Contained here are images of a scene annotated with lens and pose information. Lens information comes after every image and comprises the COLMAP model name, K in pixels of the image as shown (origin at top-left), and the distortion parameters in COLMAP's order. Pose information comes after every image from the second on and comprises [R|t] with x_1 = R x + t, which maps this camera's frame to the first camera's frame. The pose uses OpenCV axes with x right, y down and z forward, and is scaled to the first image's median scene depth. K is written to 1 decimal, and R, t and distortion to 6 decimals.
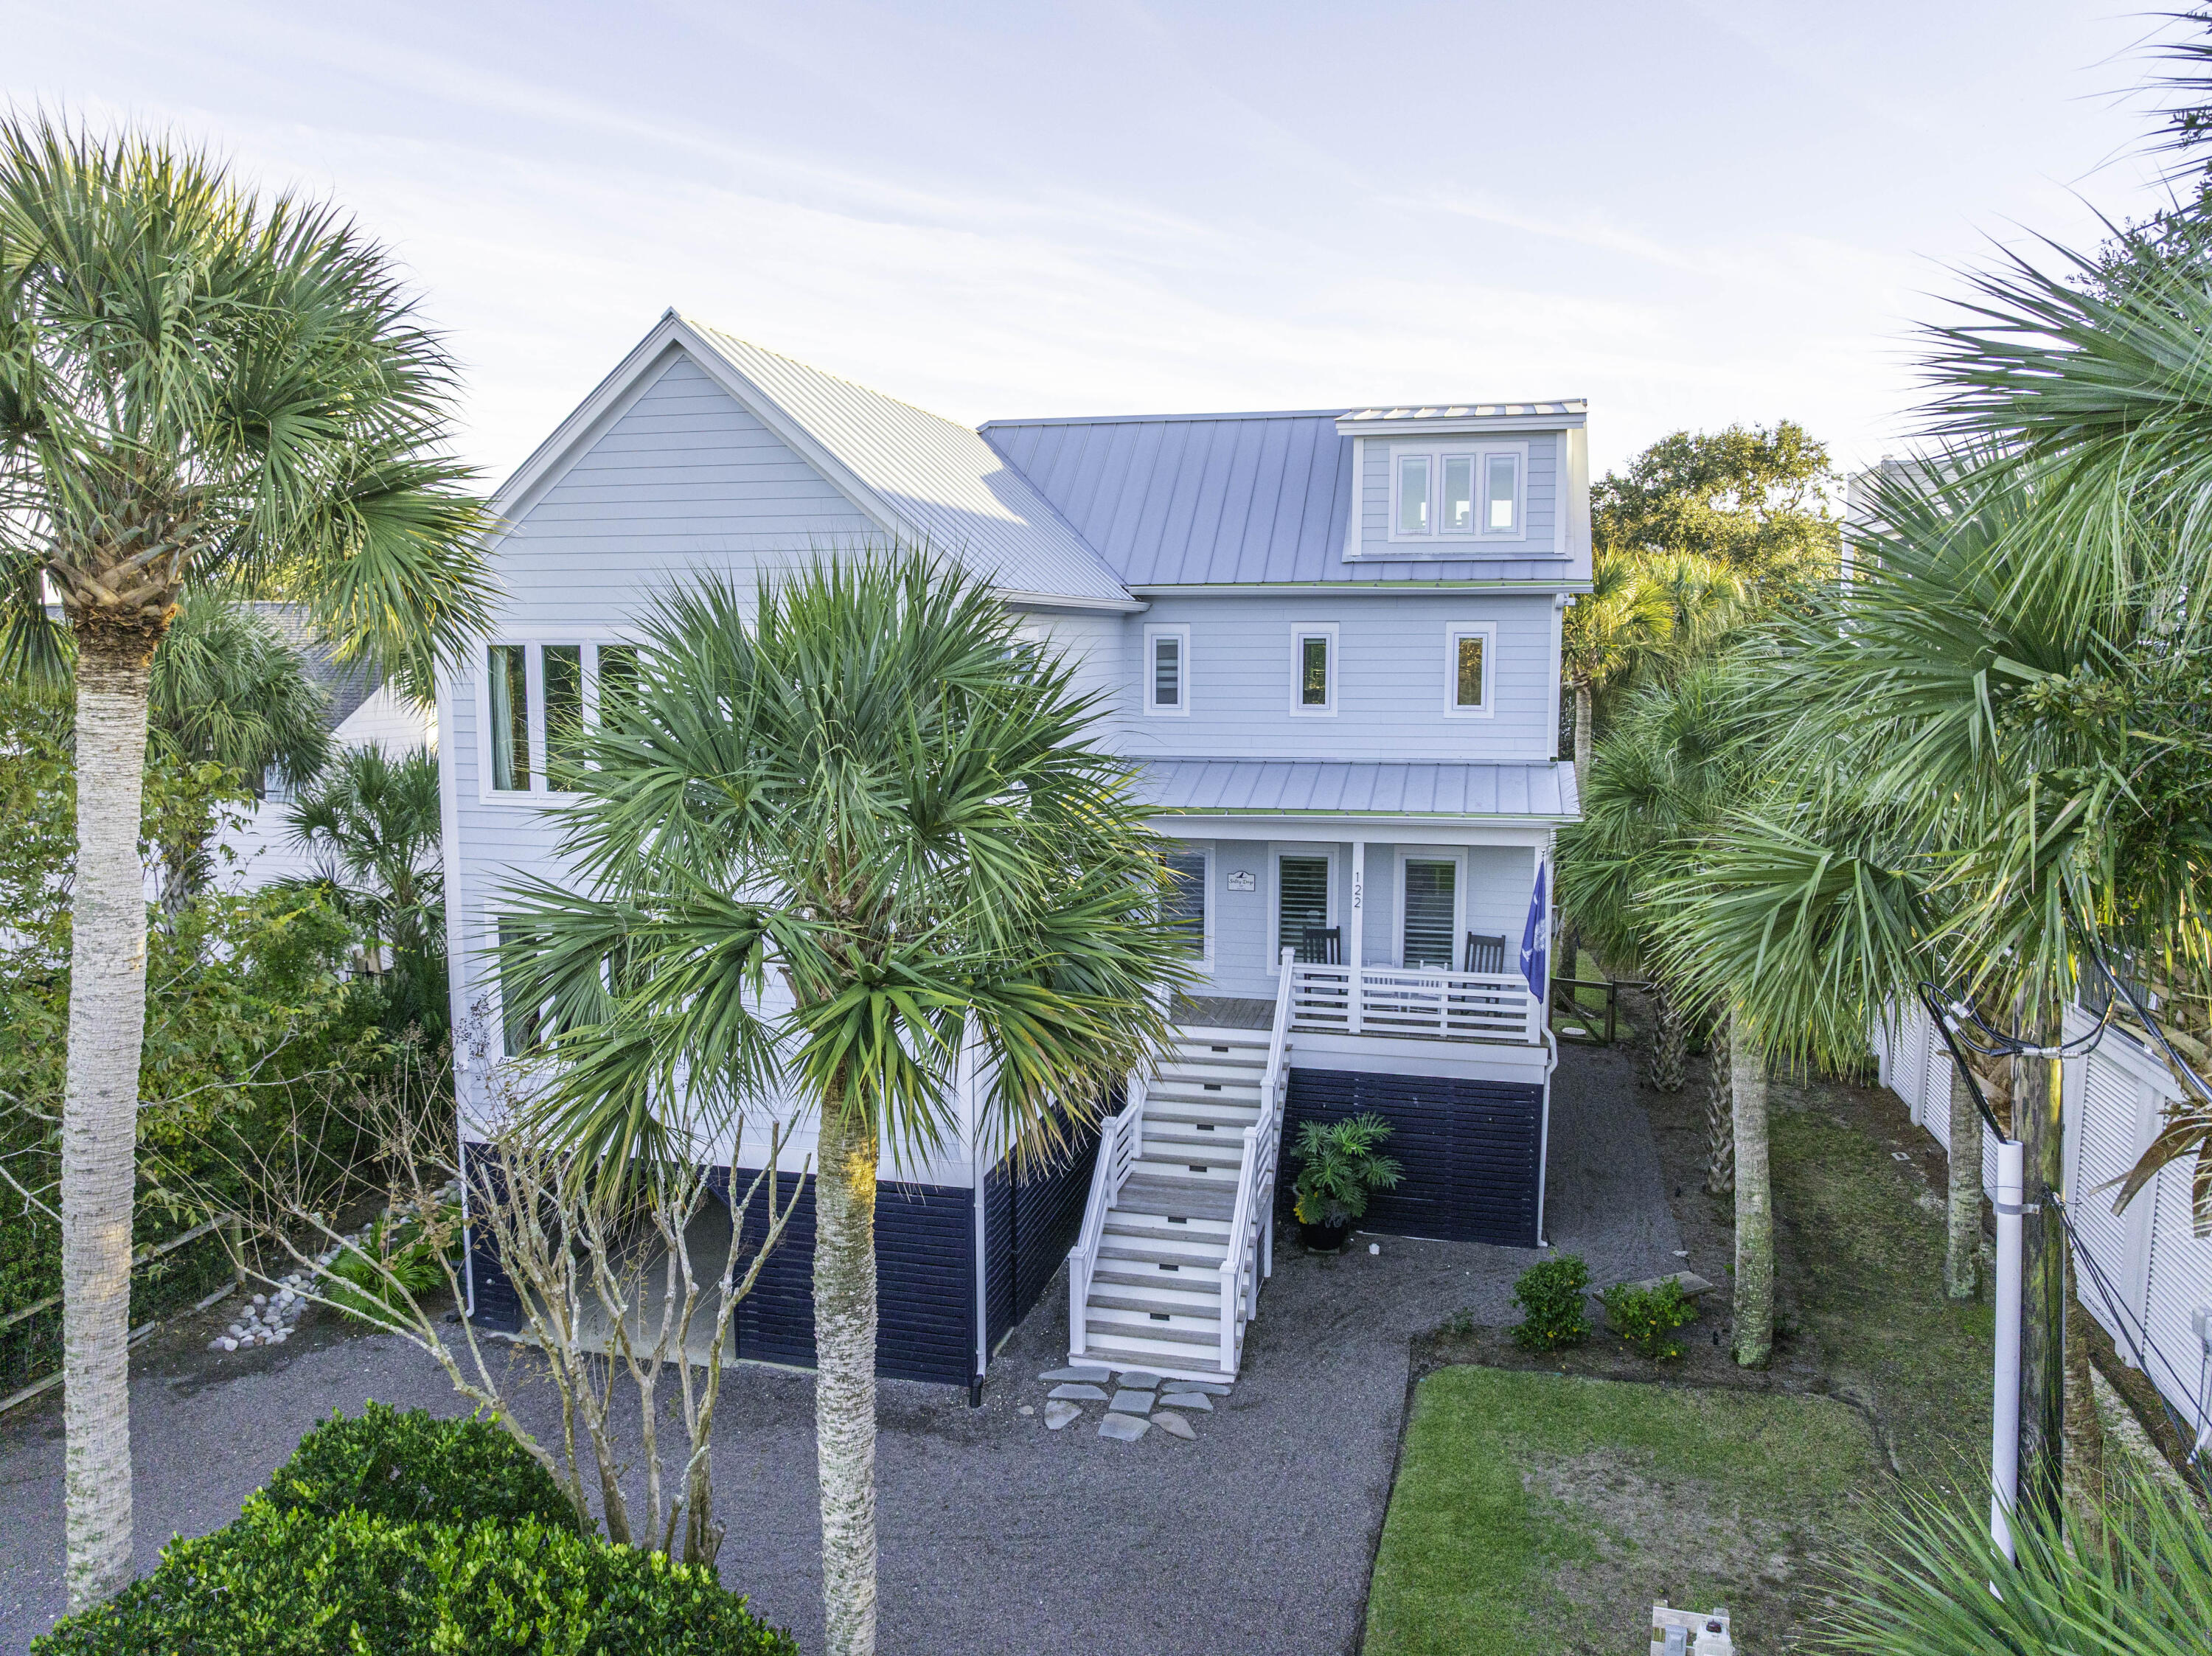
lens RADIAL K [[1567.7, 0, 1106.0], [0, 1567.7, 828.0], [0, 0, 1]] dist [-0.005829, -0.065435]
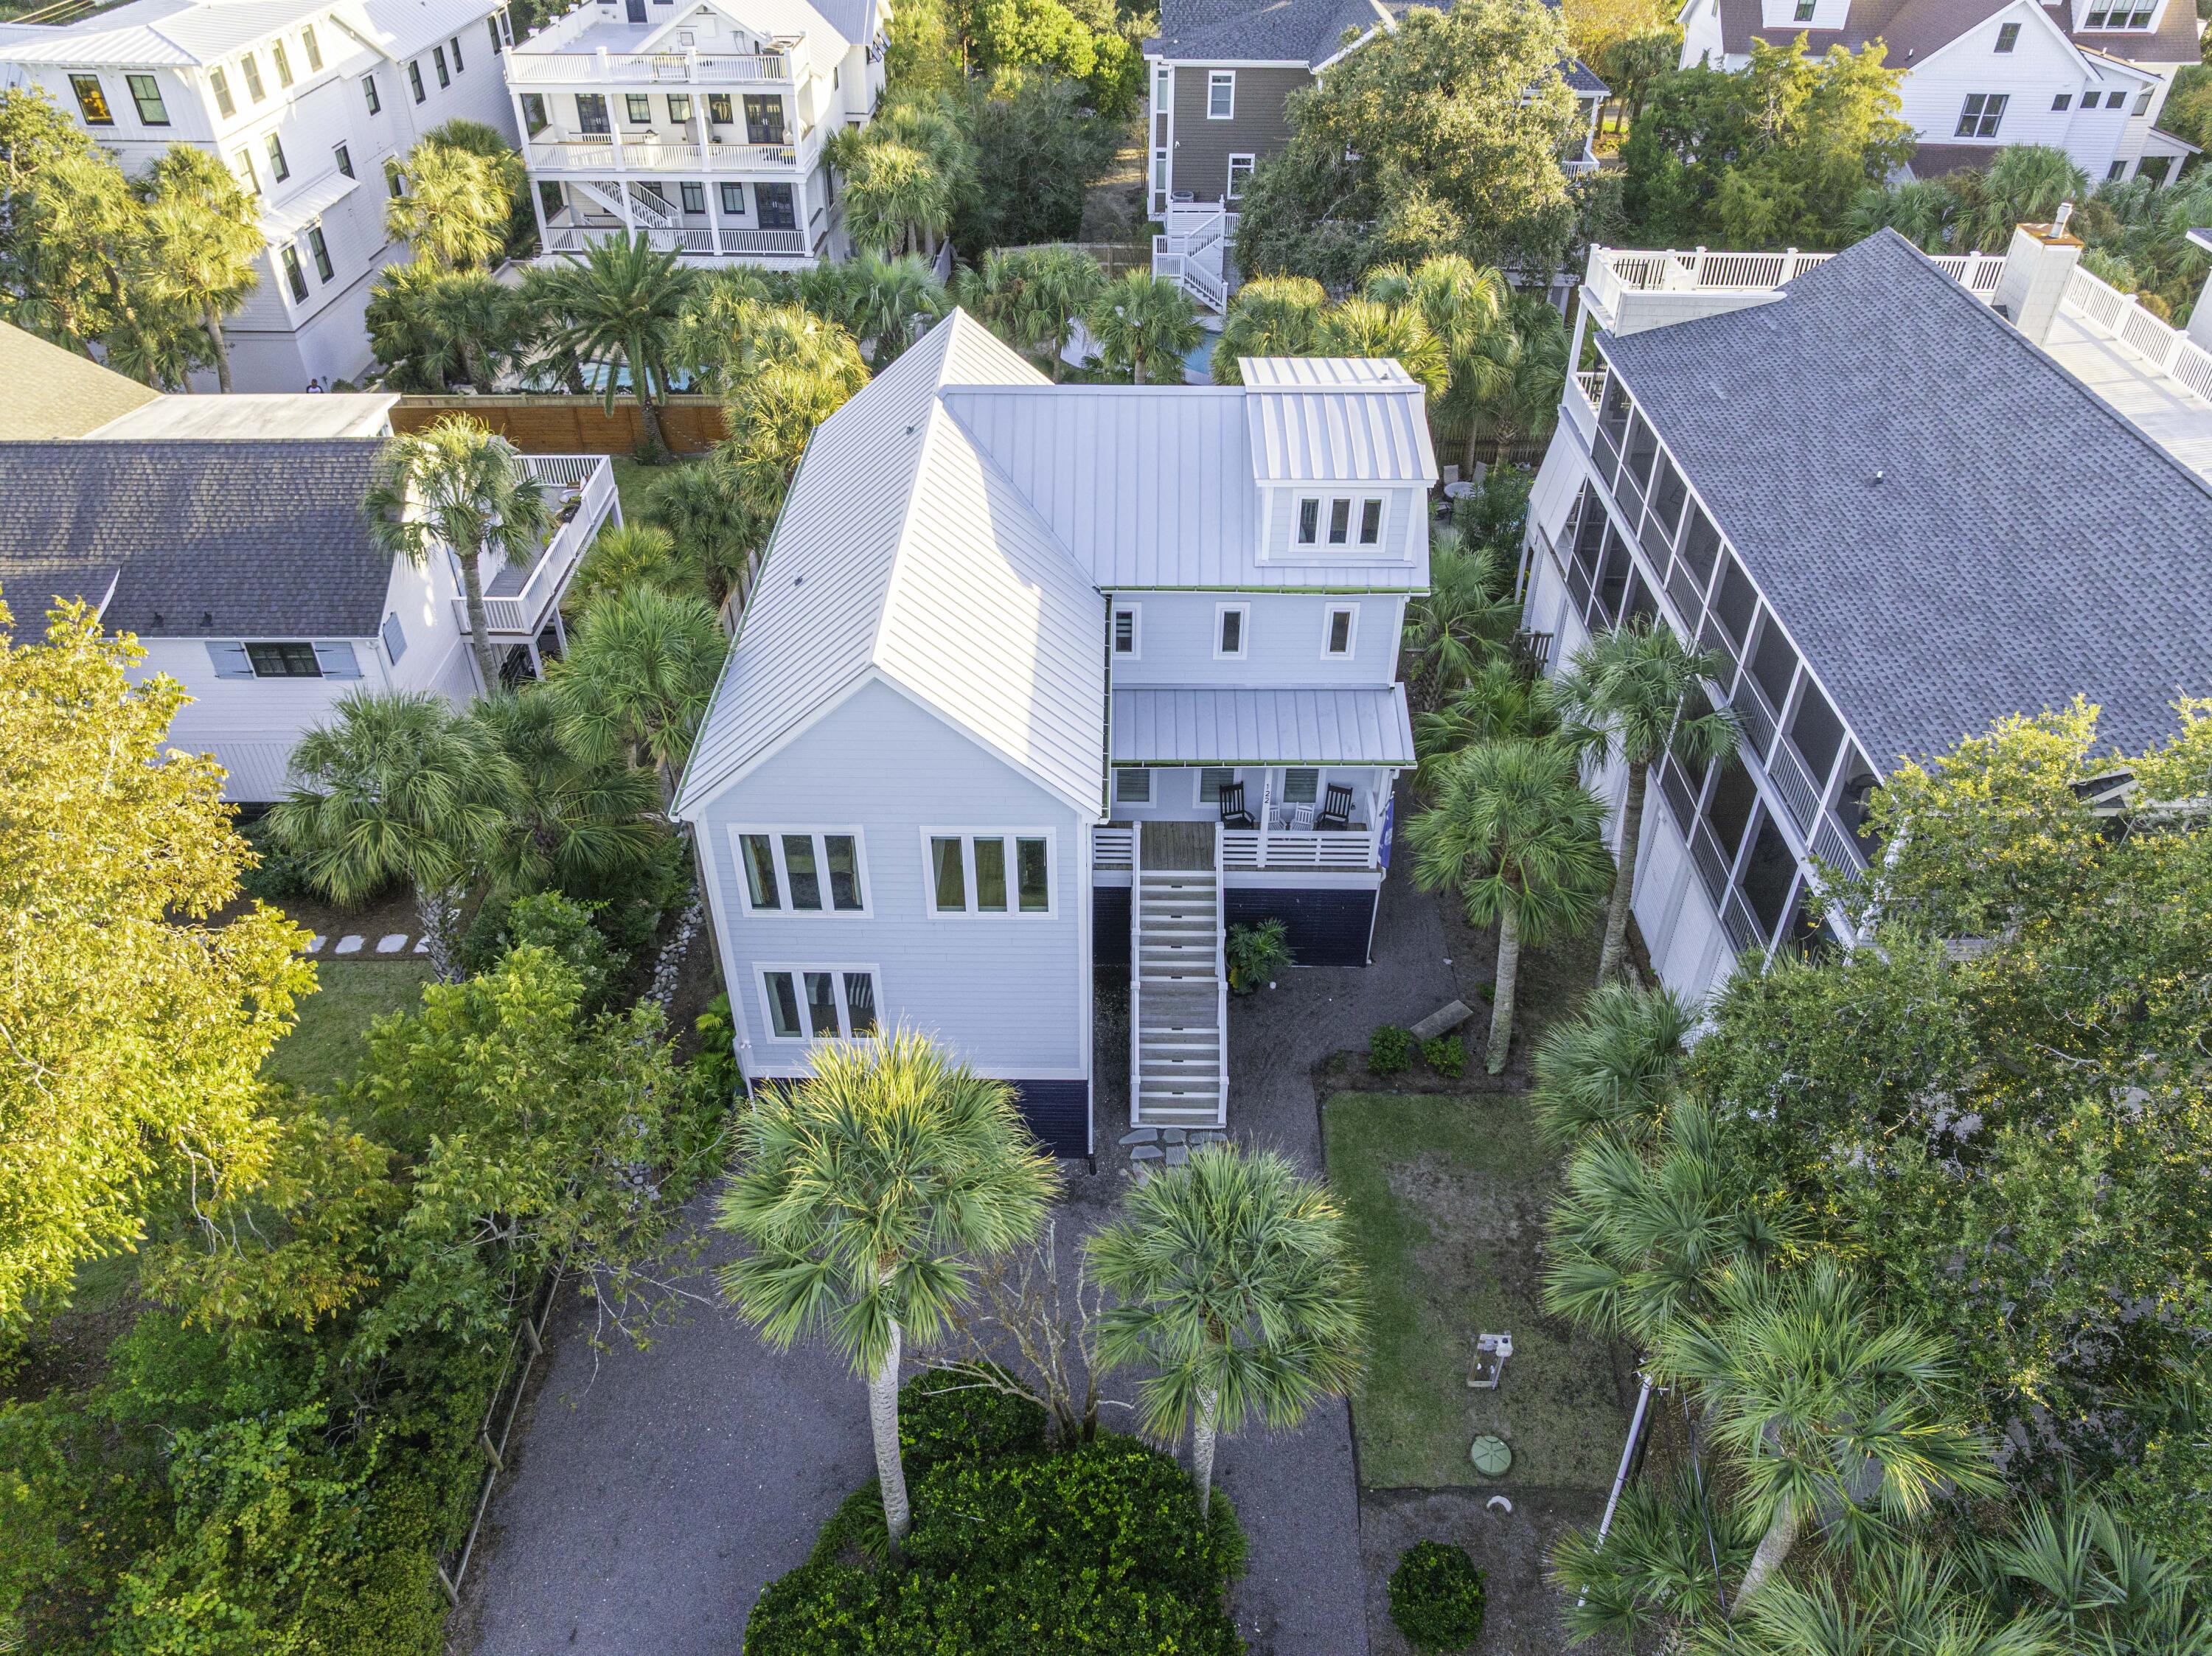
lens RADIAL K [[1540.7, 0, 1106.0], [0, 1540.7, 828.0], [0, 0, 1]] dist [-0.062708, 0.037146]
pose [[0.973089, -0.143033, 0.180661, -0.302798], [0.027880, 0.851348, 0.523860, -0.814420], [-0.228735, -0.504725, 0.832426, -0.254631]]
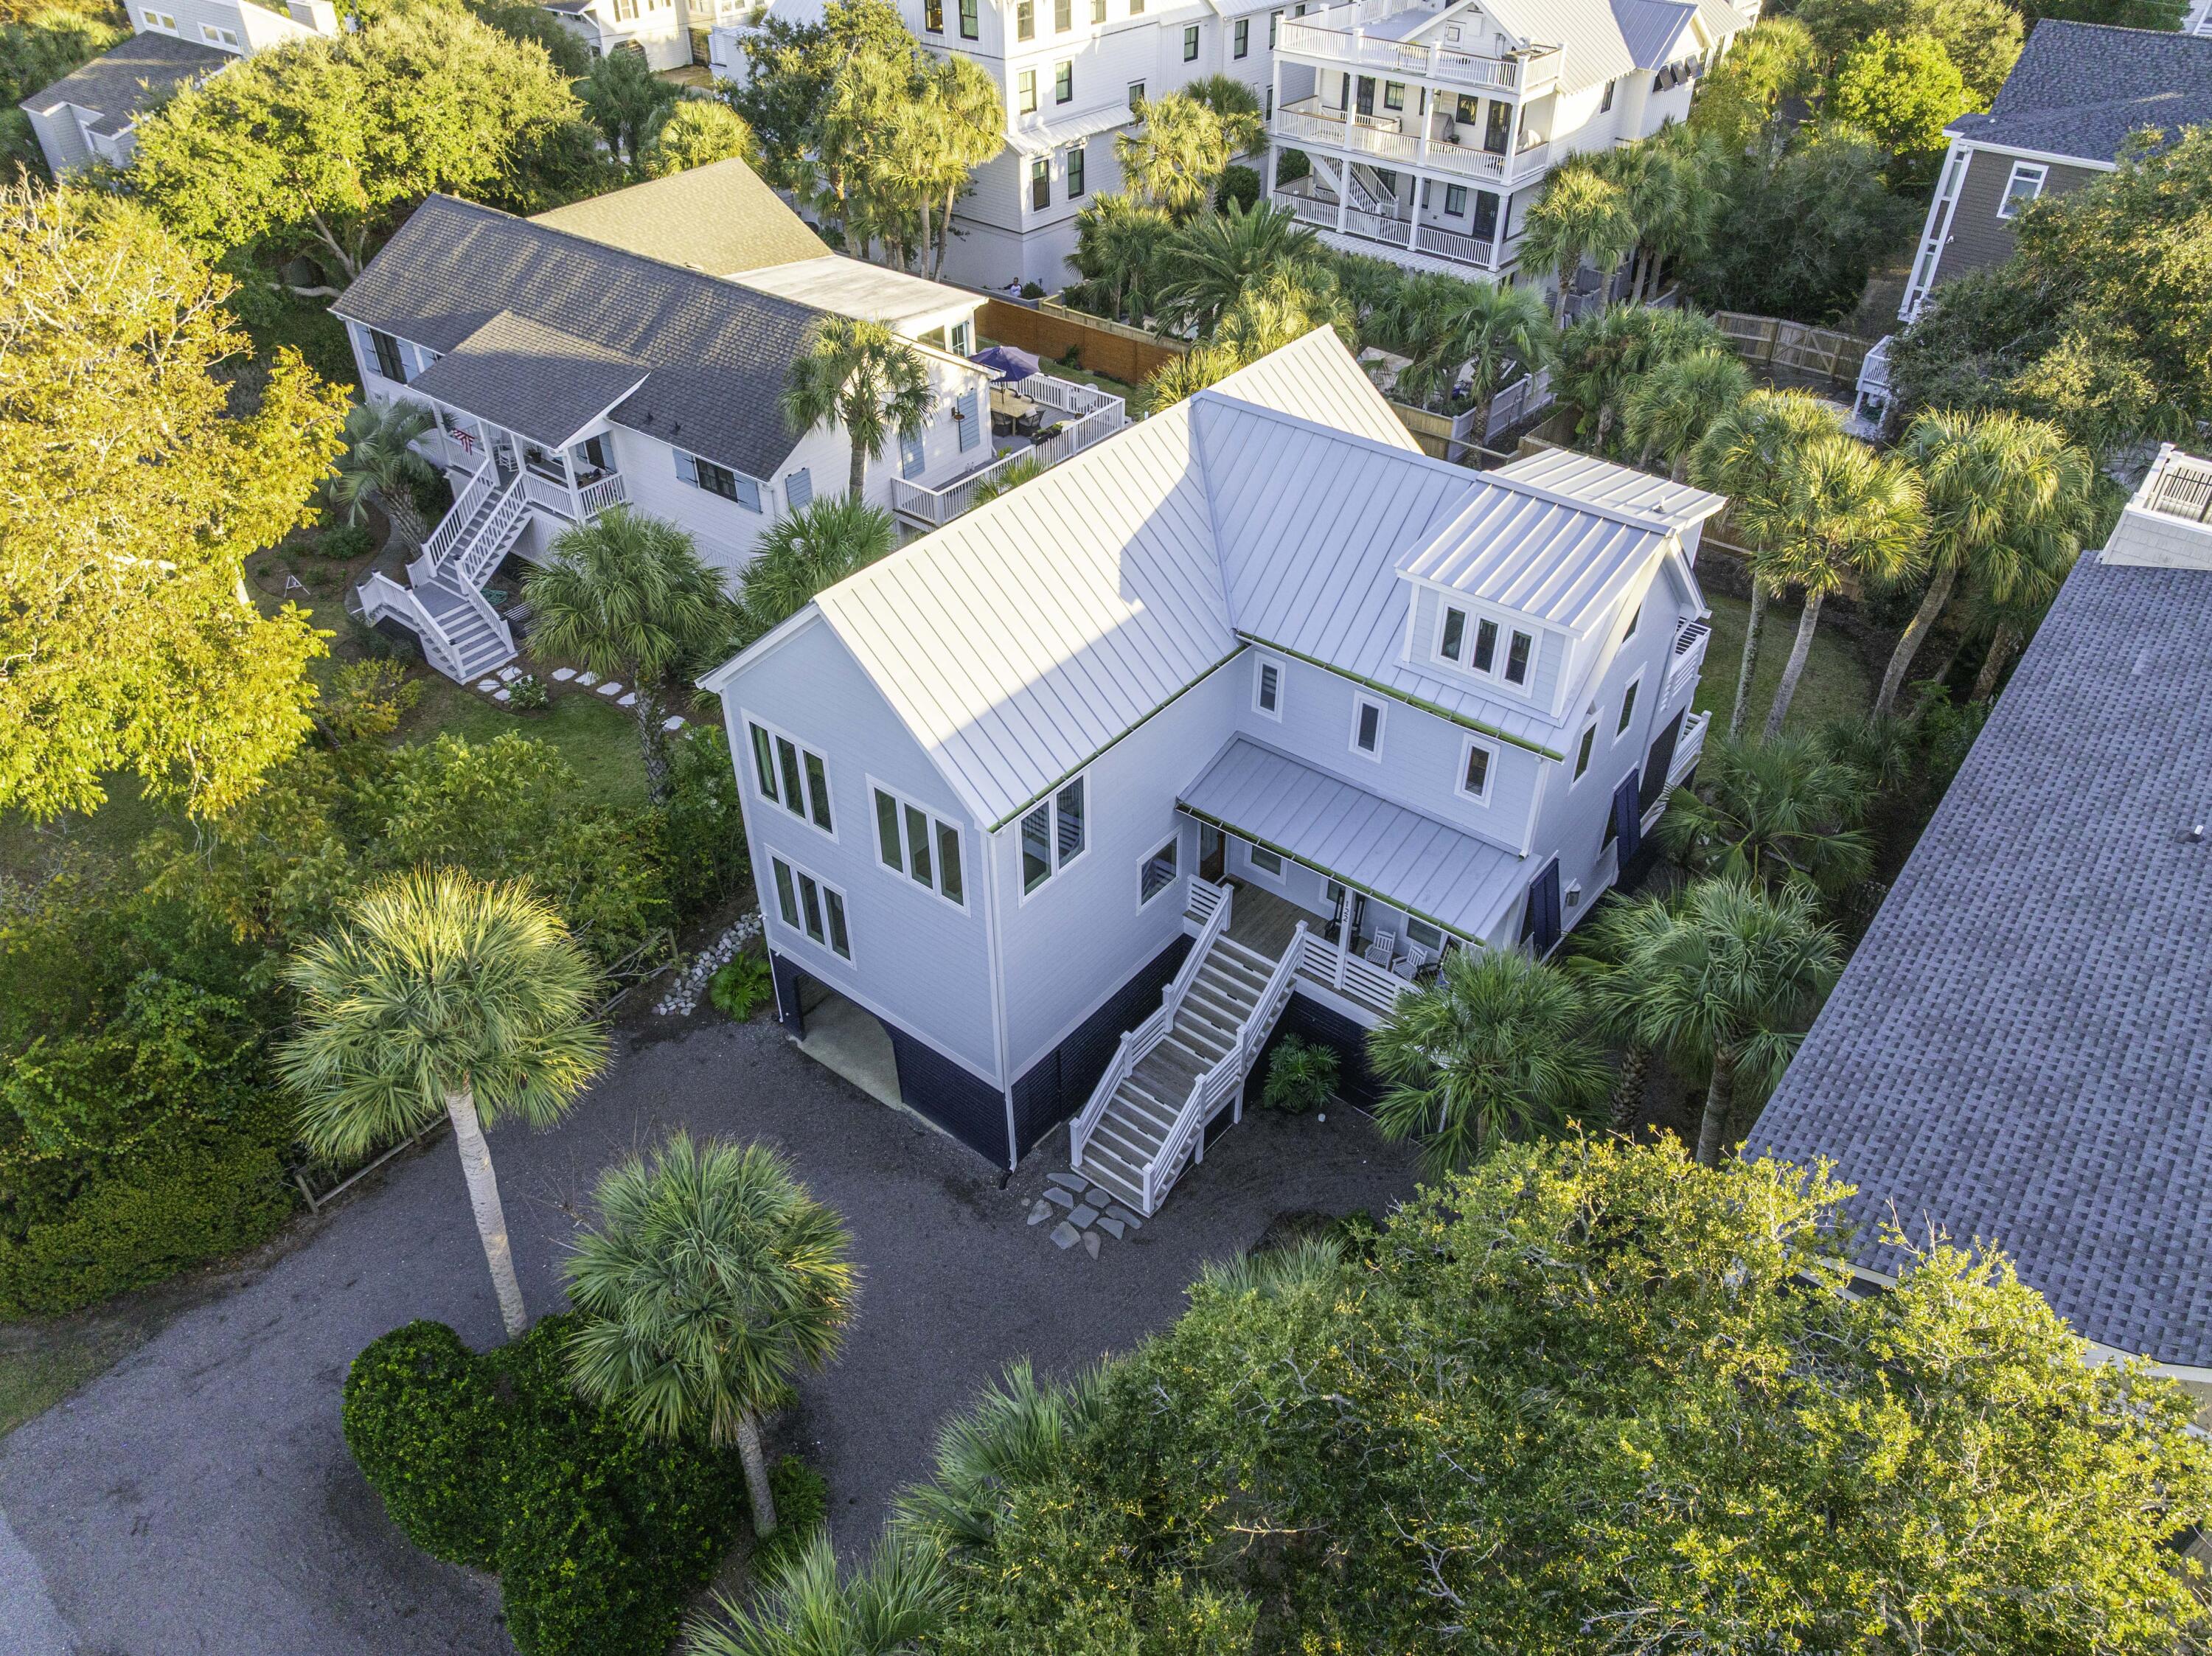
lens RADIAL K [[1540.7, 0, 1106.0], [0, 1540.7, 828.0], [0, 0, 1]] dist [-0.062708, 0.037146]
pose [[0.911755, 0.254380, -0.322482, 0.433828], [-0.049825, 0.847832, 0.527918, -0.812359], [0.407702, -0.465264, 0.785689, -0.114908]]
